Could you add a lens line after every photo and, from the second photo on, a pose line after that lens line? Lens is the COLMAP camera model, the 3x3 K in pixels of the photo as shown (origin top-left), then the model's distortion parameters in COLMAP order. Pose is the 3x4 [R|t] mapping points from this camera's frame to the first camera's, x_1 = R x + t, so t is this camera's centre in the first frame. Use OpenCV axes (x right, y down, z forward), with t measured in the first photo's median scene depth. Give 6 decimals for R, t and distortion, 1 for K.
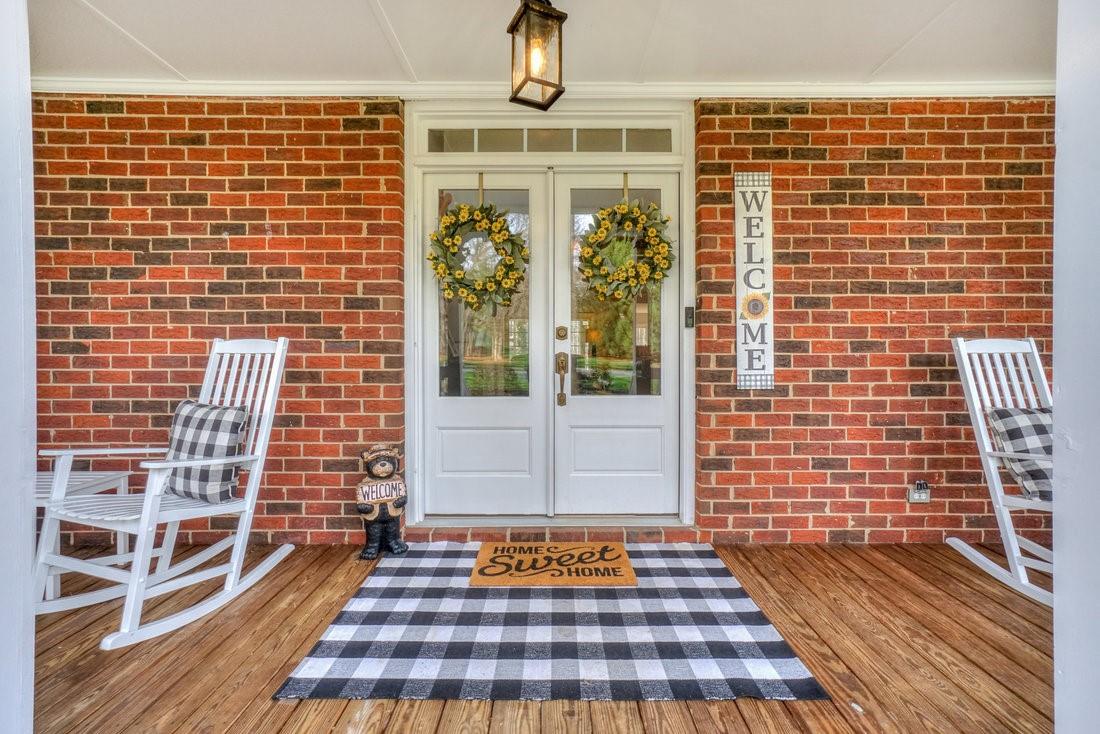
lens RADIAL K [[487.7, 0, 545.7], [0, 487.7, 352.9], [0, 0, 1]] dist [-0.002500, 0.011728]
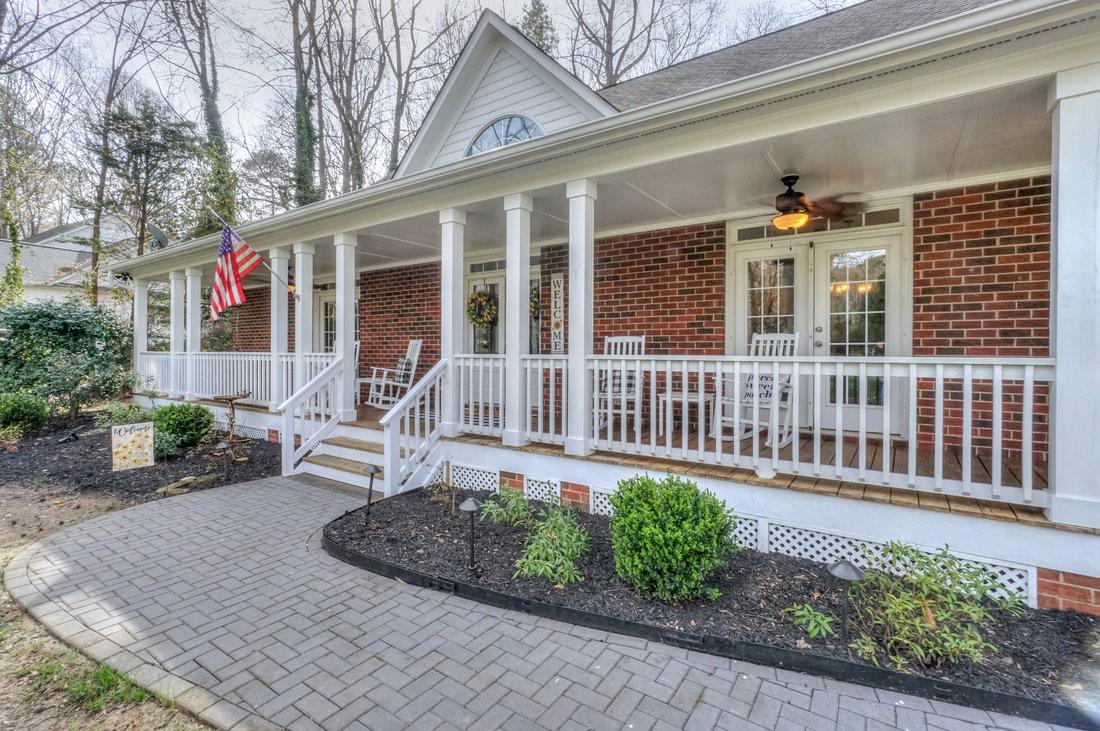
lens RADIAL K [[487.7, 0, 545.7], [0, 487.7, 351.4], [0, 0, 1]] dist [-0.002500, 0.011728]
pose [[0.829575, -0.001088, -0.558395, 1.808954], [-0.005895, 0.999925, -0.010705, 0.070971], [0.558365, 0.012173, 0.829506, -1.160169]]
